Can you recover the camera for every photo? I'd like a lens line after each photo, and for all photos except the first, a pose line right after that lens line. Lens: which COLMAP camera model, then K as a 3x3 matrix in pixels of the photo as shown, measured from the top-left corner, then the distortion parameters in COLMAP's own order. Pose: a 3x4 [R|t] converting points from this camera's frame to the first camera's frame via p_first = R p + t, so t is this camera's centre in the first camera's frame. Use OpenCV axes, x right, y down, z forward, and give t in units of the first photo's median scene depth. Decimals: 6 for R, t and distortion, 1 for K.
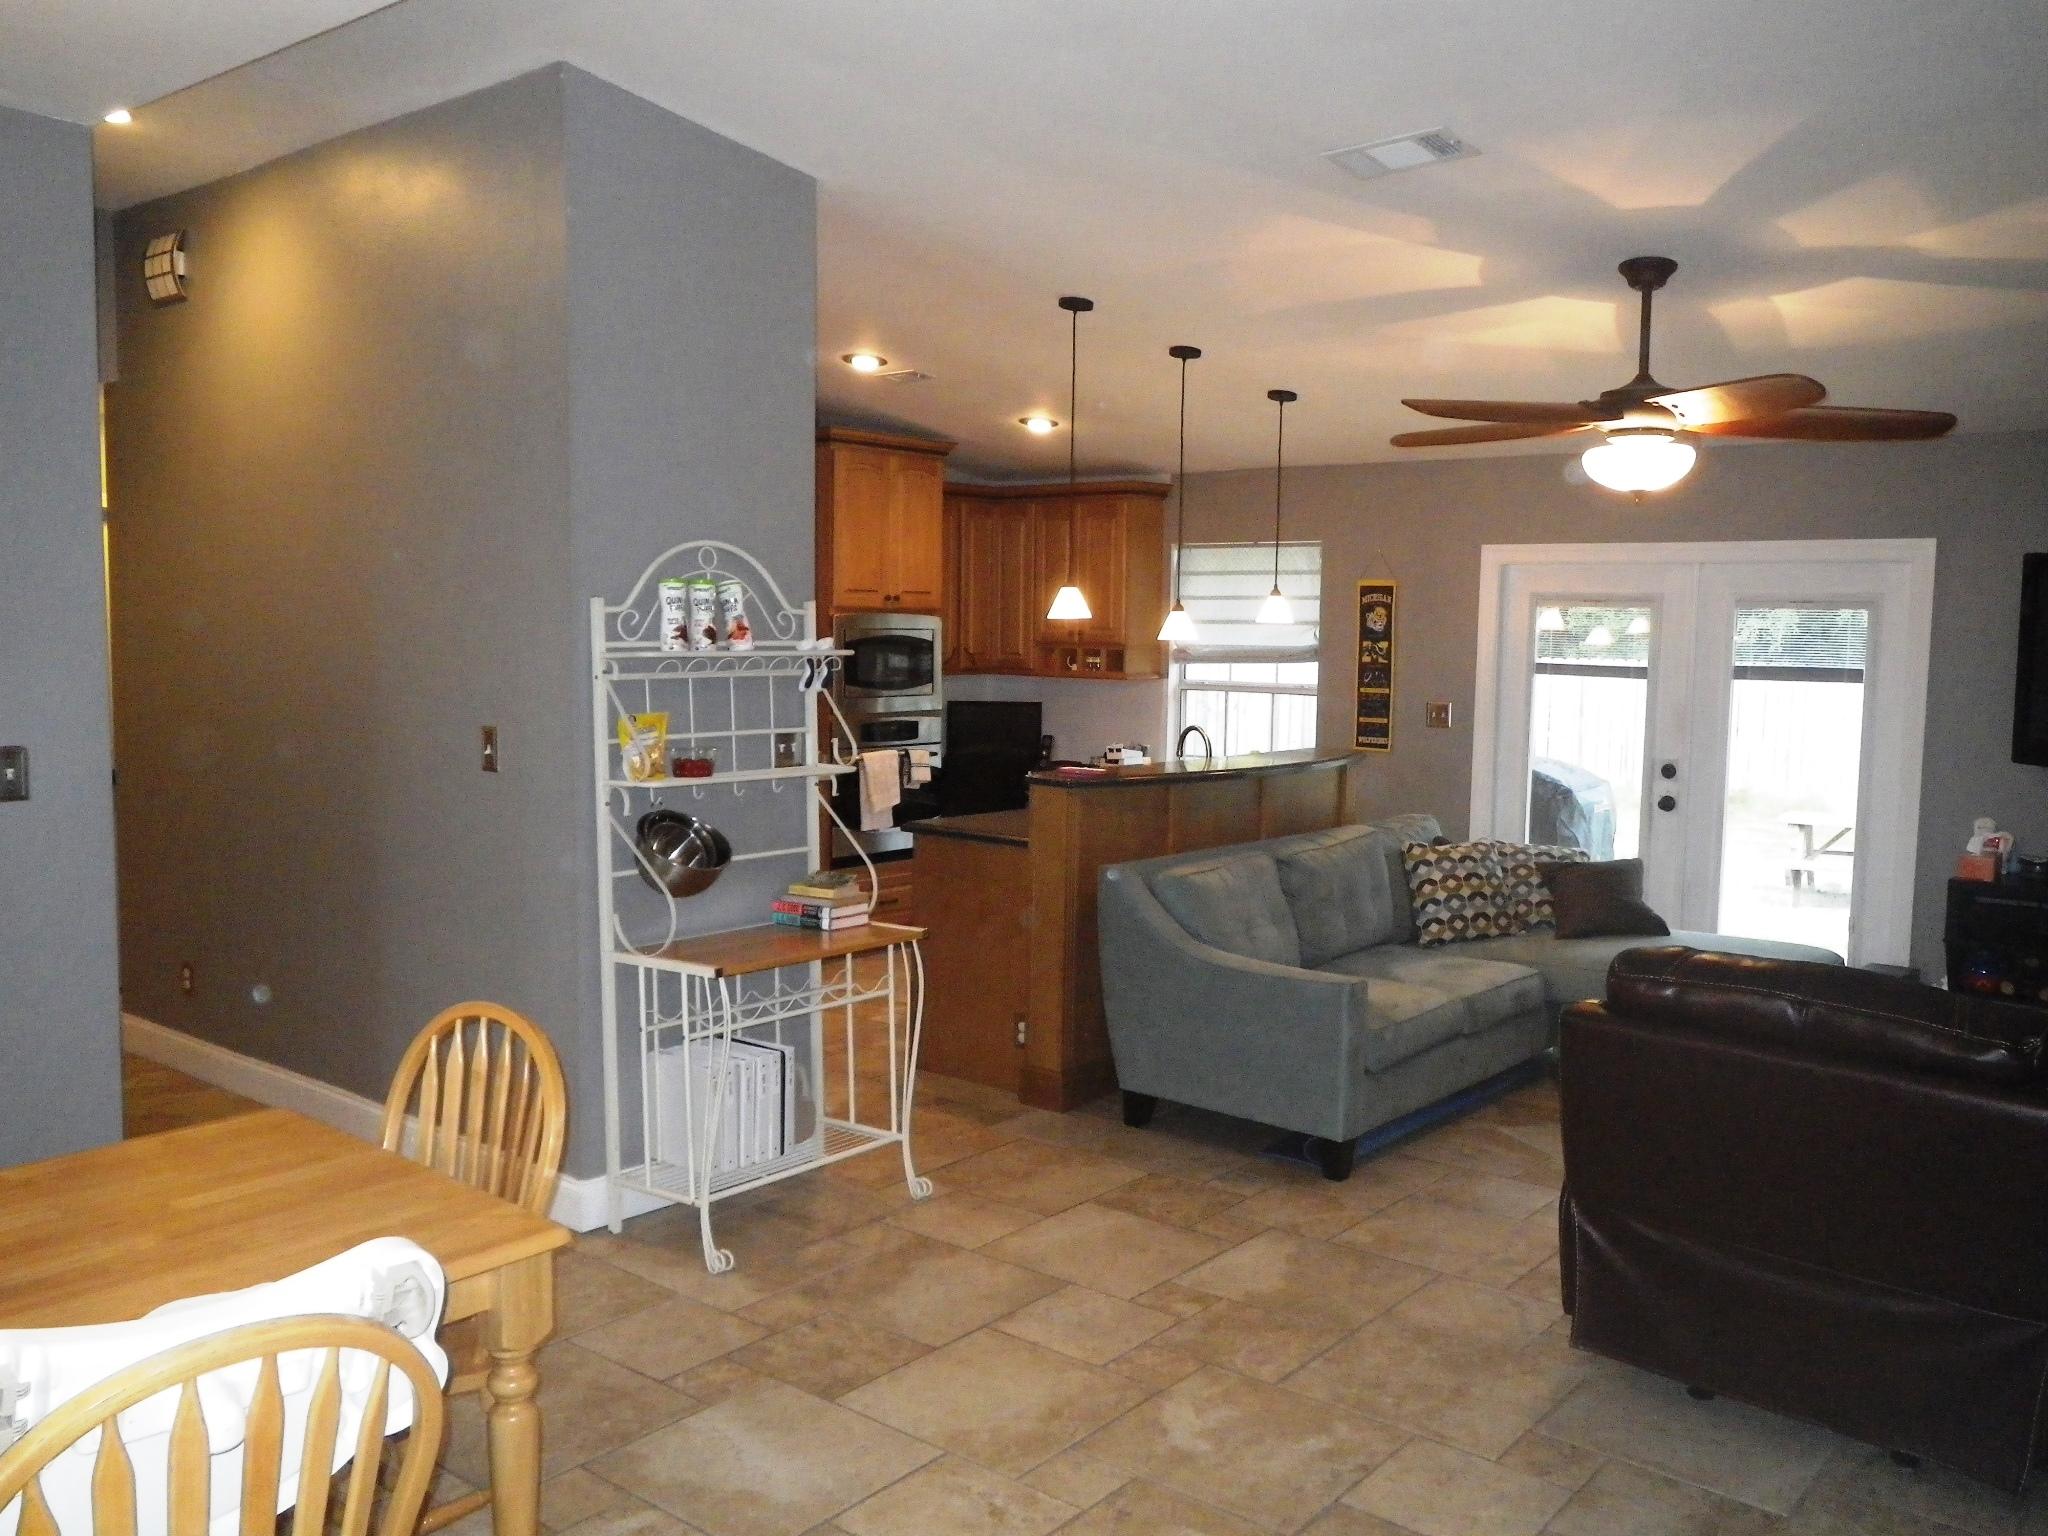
lens RADIAL K [[1698.9, 0, 1032.5], [0, 1698.9, 766.7], [0, 0, 1]] dist [-0.012939, 0.019202]
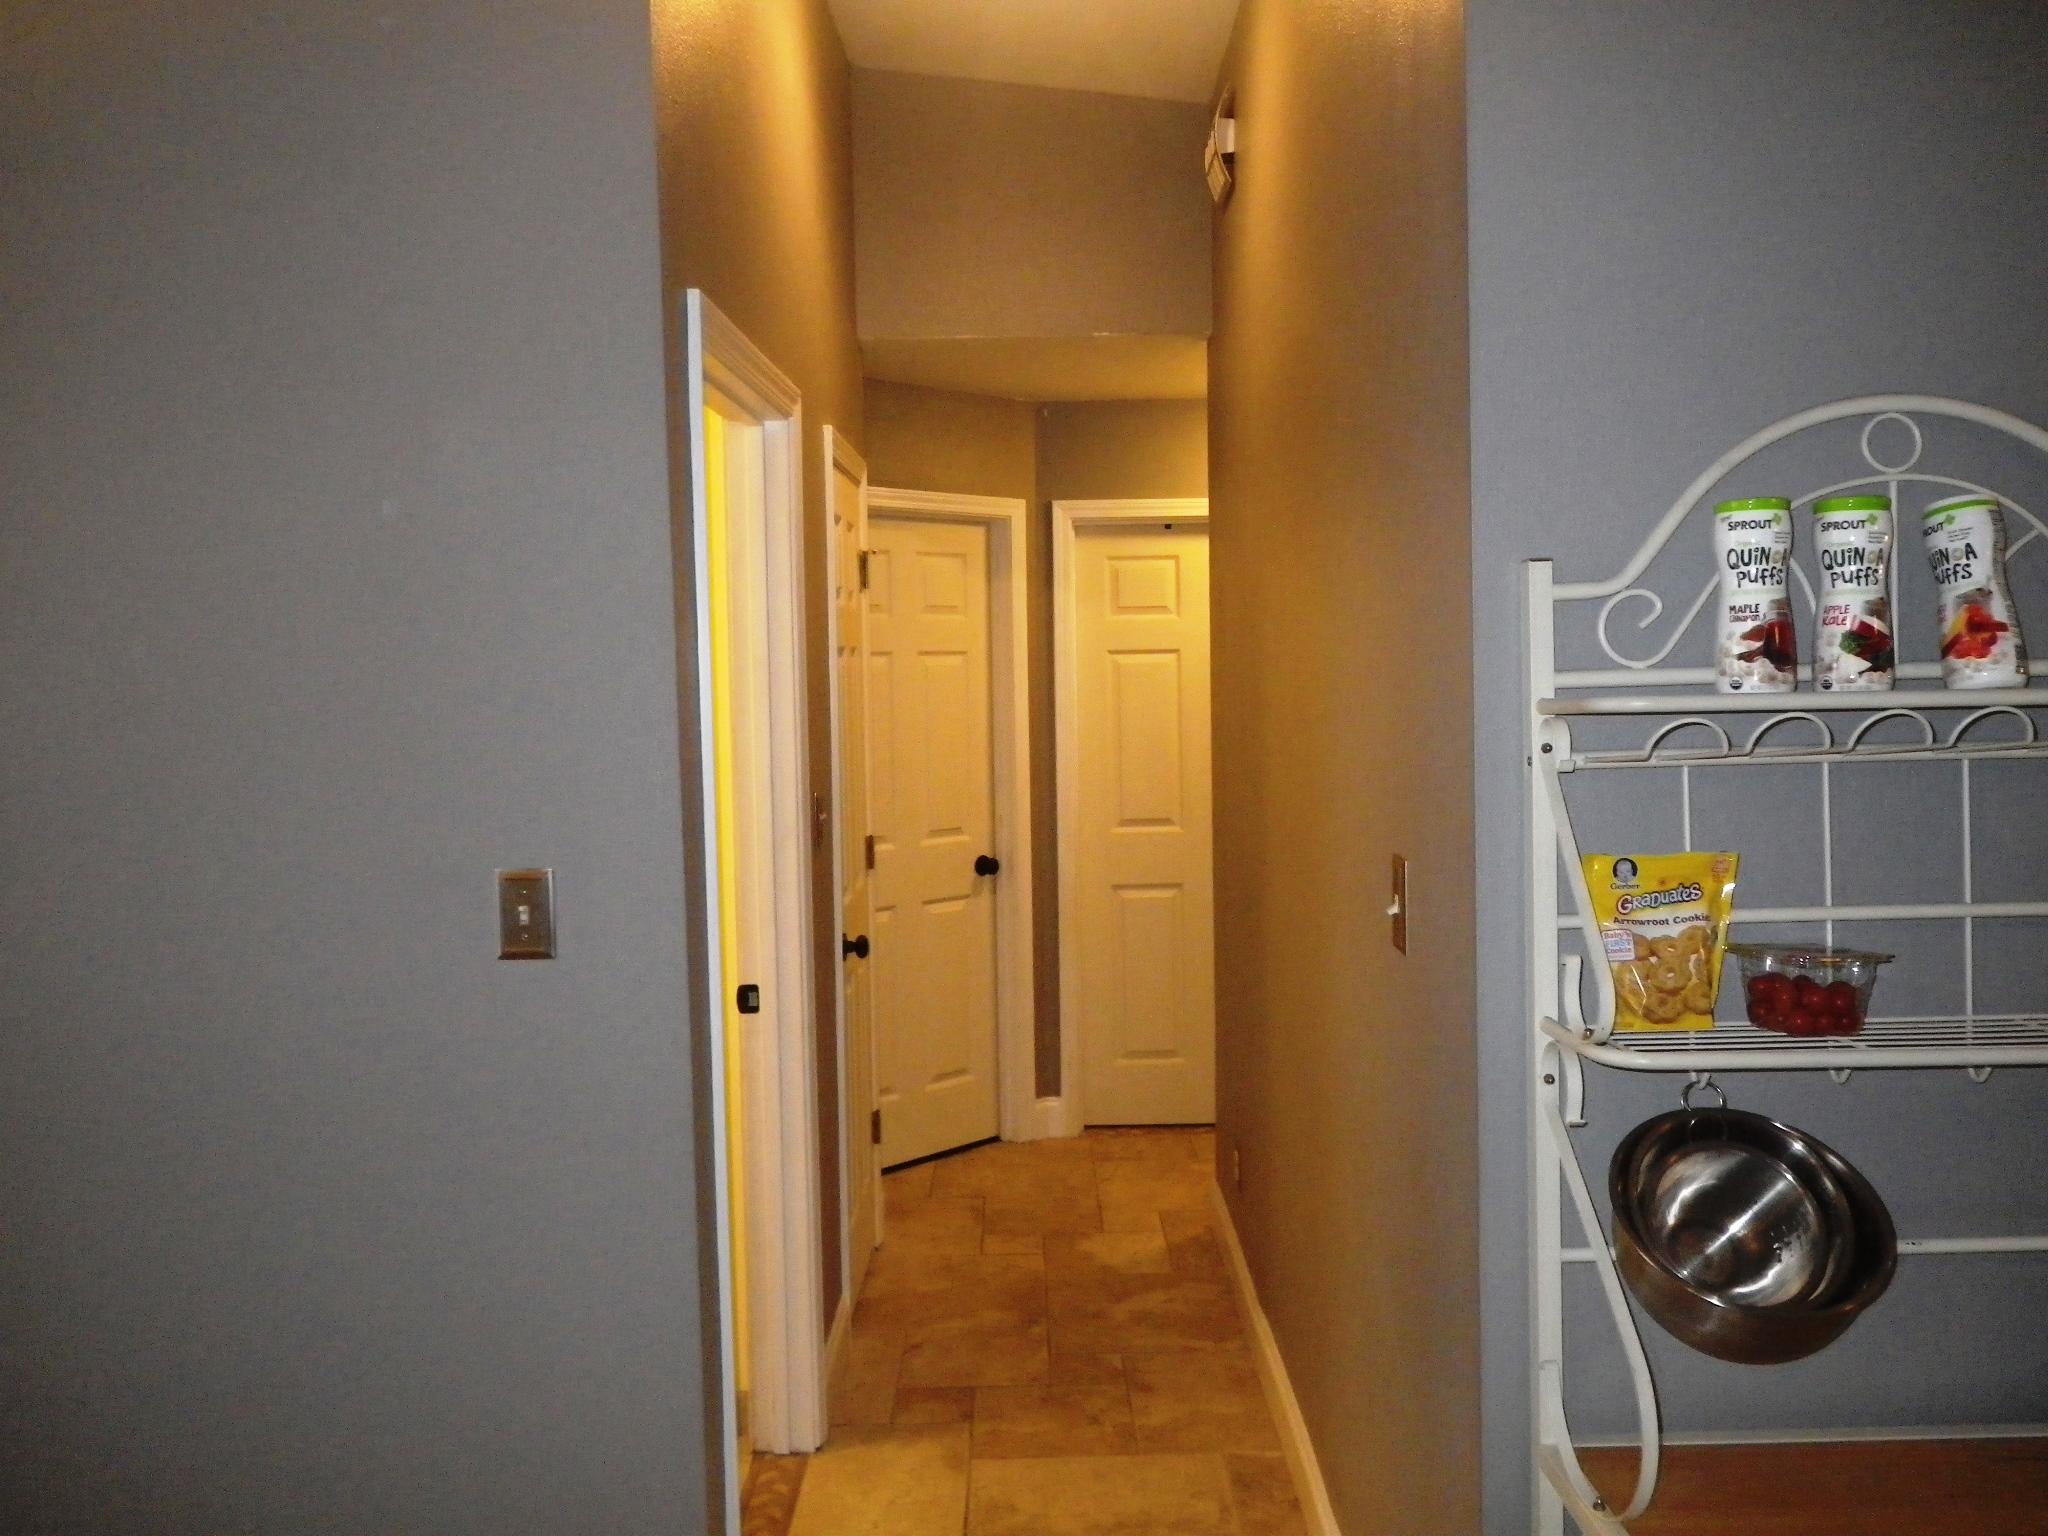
lens RADIAL K [[1698.9, 0, 1013.3], [0, 1698.9, 761.3], [0, 0, 1]] dist [-0.012939, 0.019202]
pose [[0.635649, 0.019275, -0.771738, -0.019743], [-0.038618, 0.999231, -0.006850, -0.034860], [0.771012, 0.034157, 0.635904, 0.503127]]
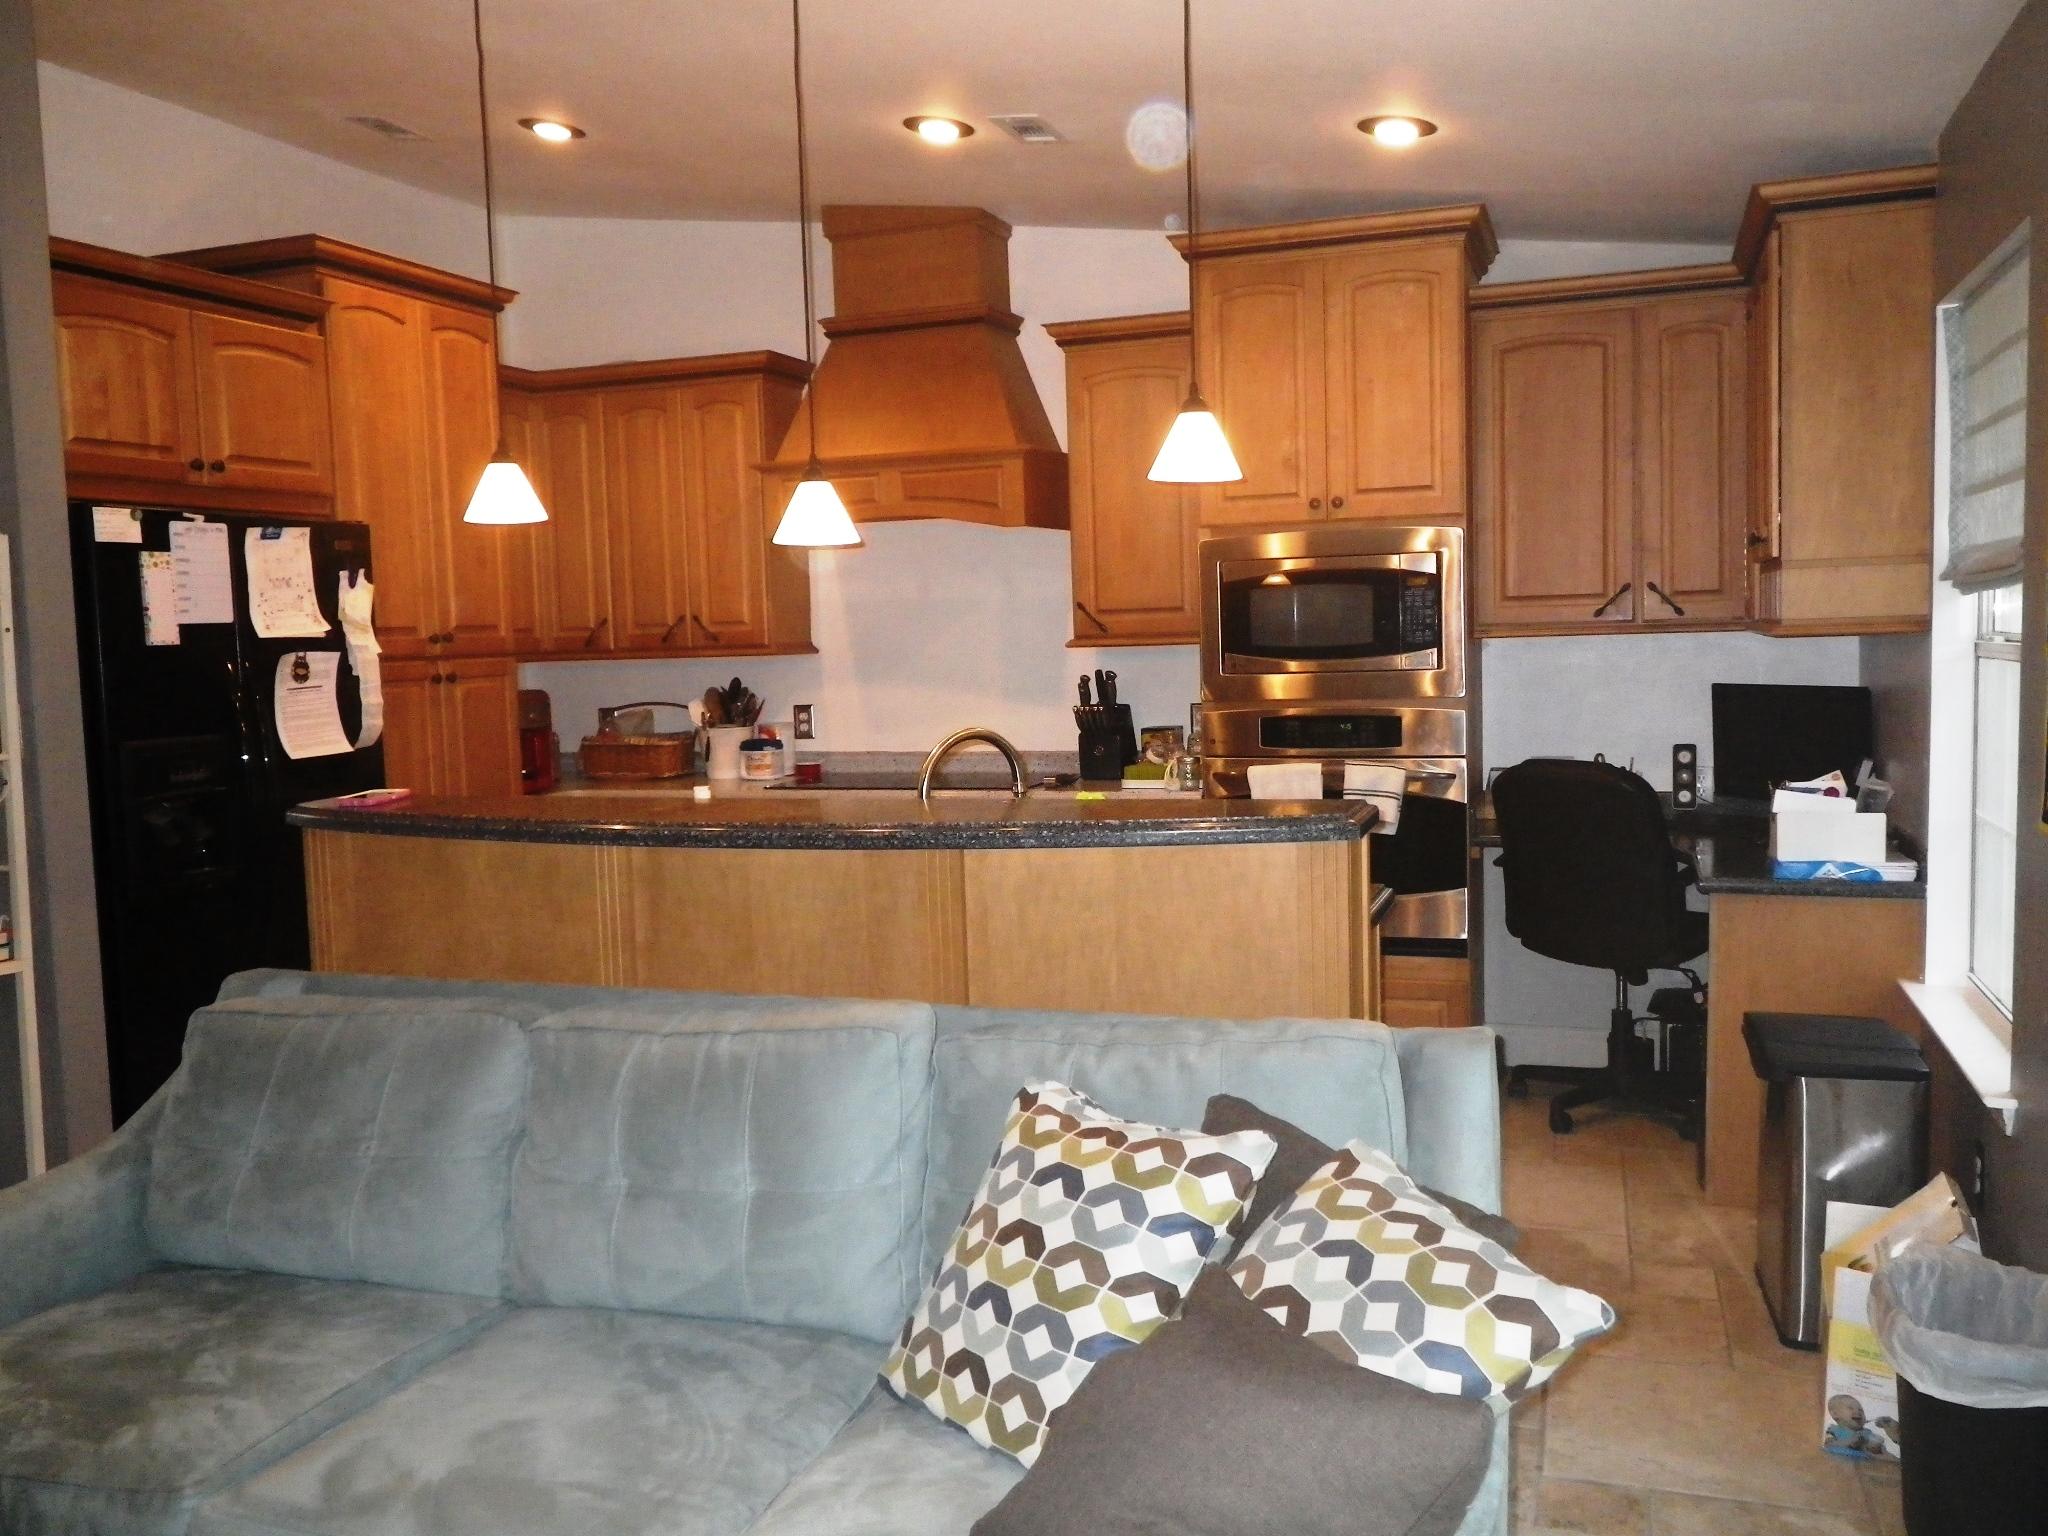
lens RADIAL K [[1698.9, 0, 1024.6], [0, 1698.9, 776.1], [0, 0, 1]] dist [-0.012939, 0.019202]
pose [[0.346753, 0.055156, -0.936333, 0.623774], [-0.043426, 0.998143, 0.042716, -0.037940], [0.936951, 0.025849, 0.348504, 1.013708]]
